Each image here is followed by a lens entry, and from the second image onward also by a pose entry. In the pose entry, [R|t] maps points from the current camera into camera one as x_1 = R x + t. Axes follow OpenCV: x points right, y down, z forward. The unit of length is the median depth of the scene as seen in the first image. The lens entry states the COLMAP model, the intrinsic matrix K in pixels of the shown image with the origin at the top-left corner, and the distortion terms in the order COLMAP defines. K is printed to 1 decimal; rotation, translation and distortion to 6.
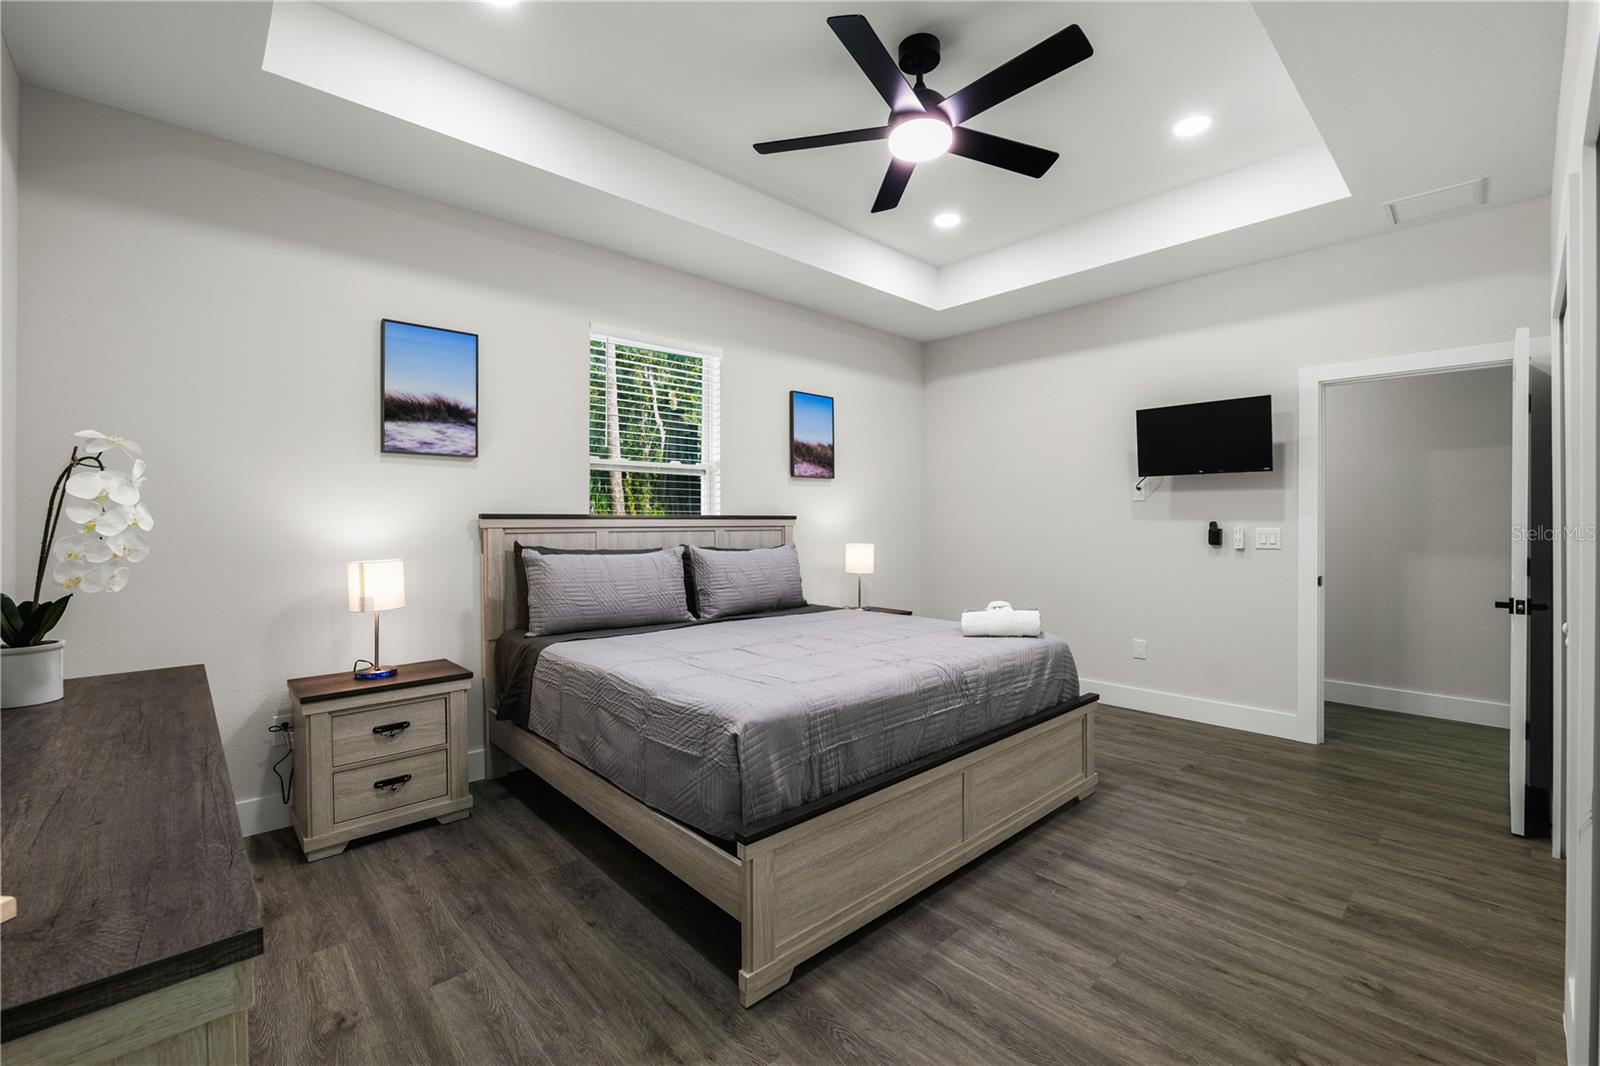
lens RADIAL K [[680.3, 0, 809.5], [0, 680.3, 513.0], [0, 0, 1]] dist [-0.008620, -0.000090]
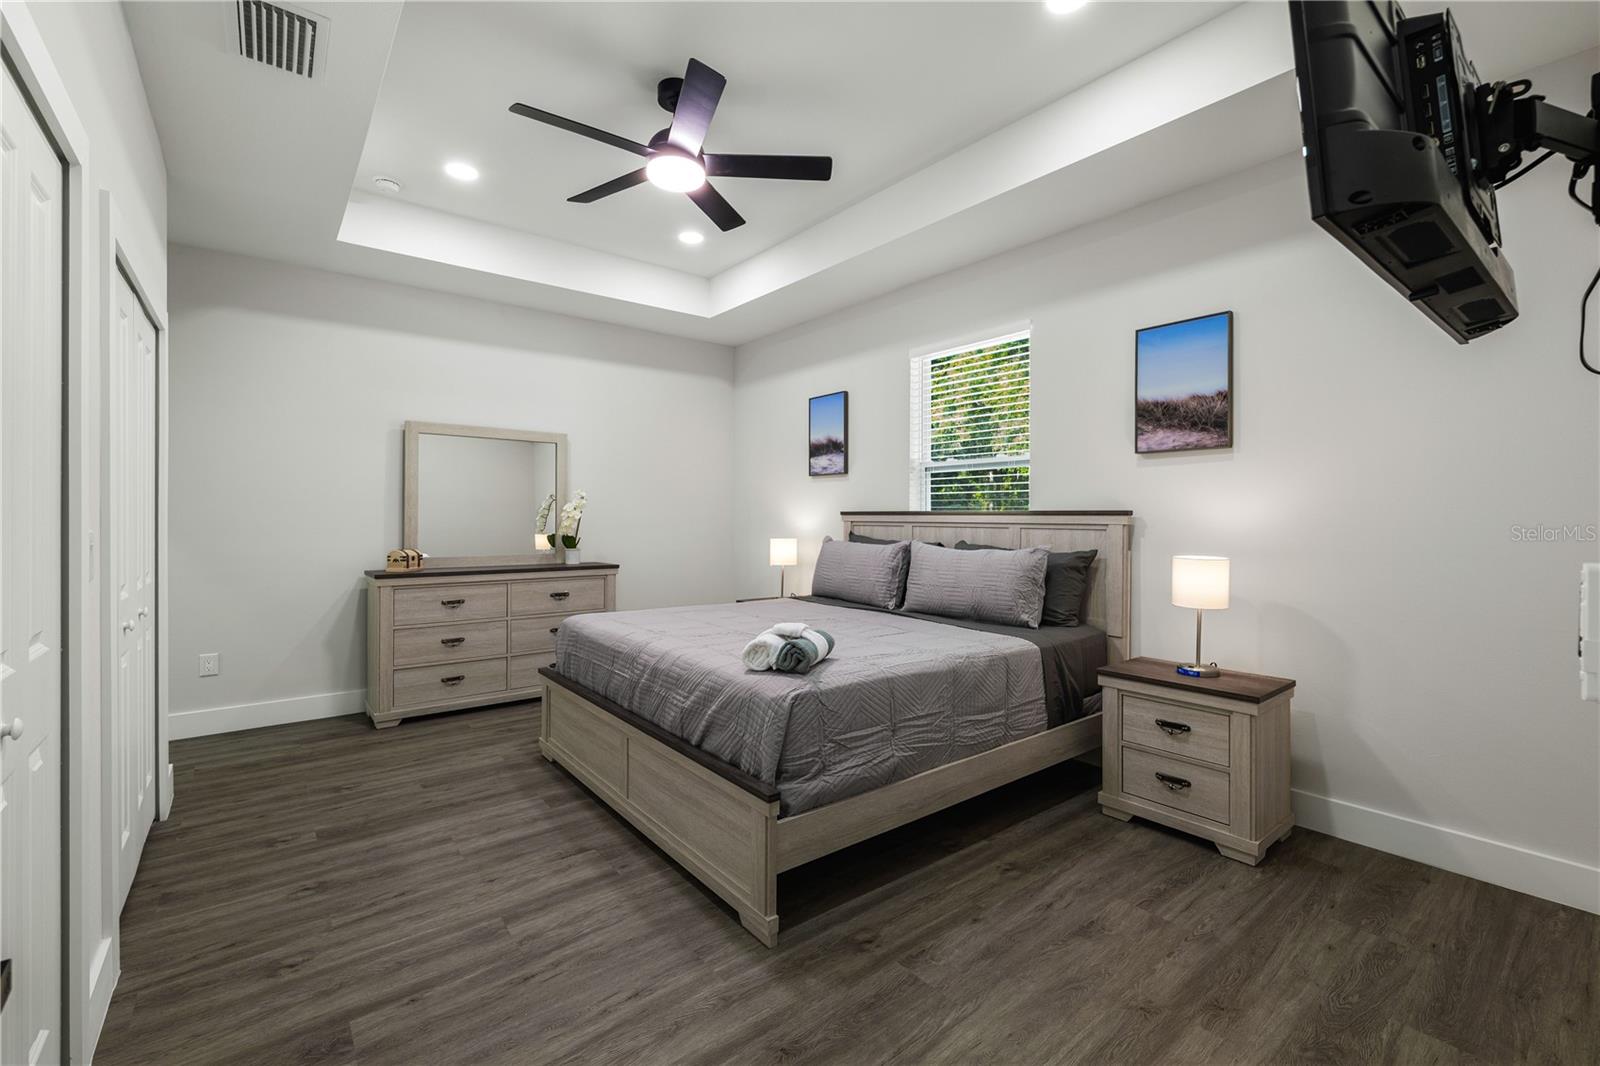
lens RADIAL K [[680.3, 0, 809.5], [0, 680.3, 513.0], [0, 0, 1]] dist [-0.008620, -0.000090]
pose [[-0.076189, -0.005915, -0.997076, 1.336817], [0.005807, 0.999963, -0.006375, 0.017881], [0.997077, -0.006276, -0.076152, 1.392935]]
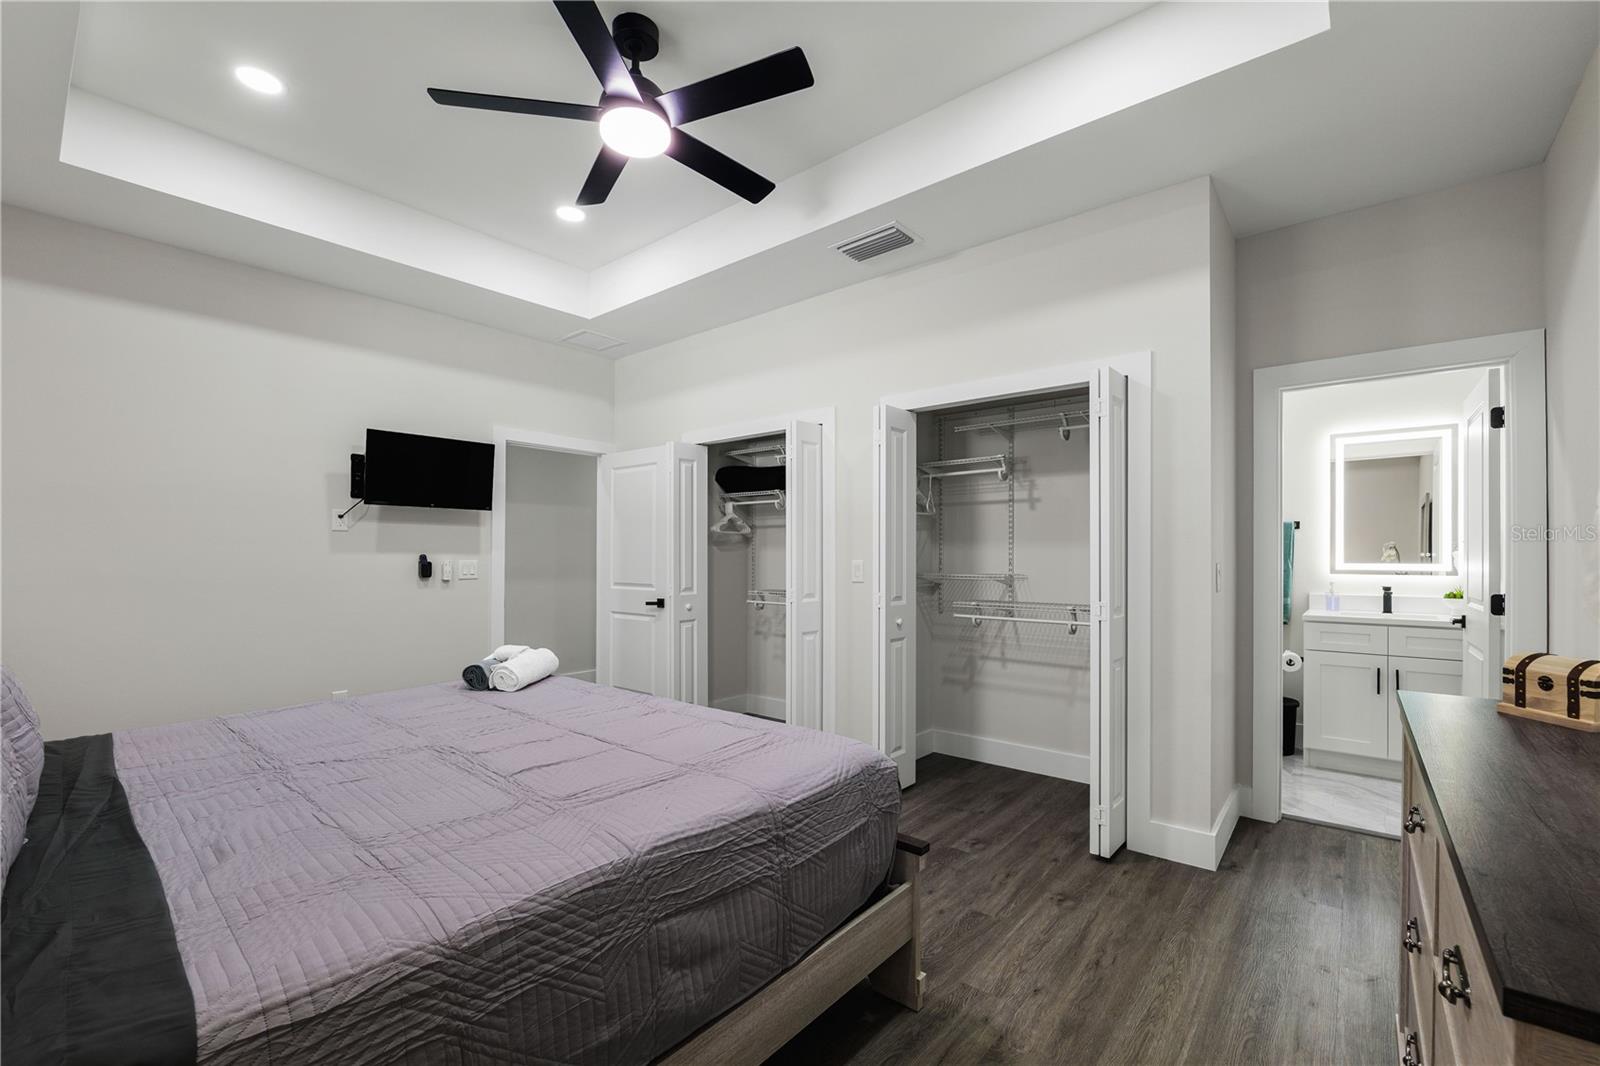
lens RADIAL K [[665.0, 0, 807.3], [0, 665.0, 561.1], [0, 0, 1]] dist [-0.000492, -0.000053]
pose [[-0.124799, -0.005449, 0.992167, -0.789543], [-0.014232, 0.999892, 0.003702, 0.018004], [-0.992080, -0.013658, -0.124863, 0.938546]]
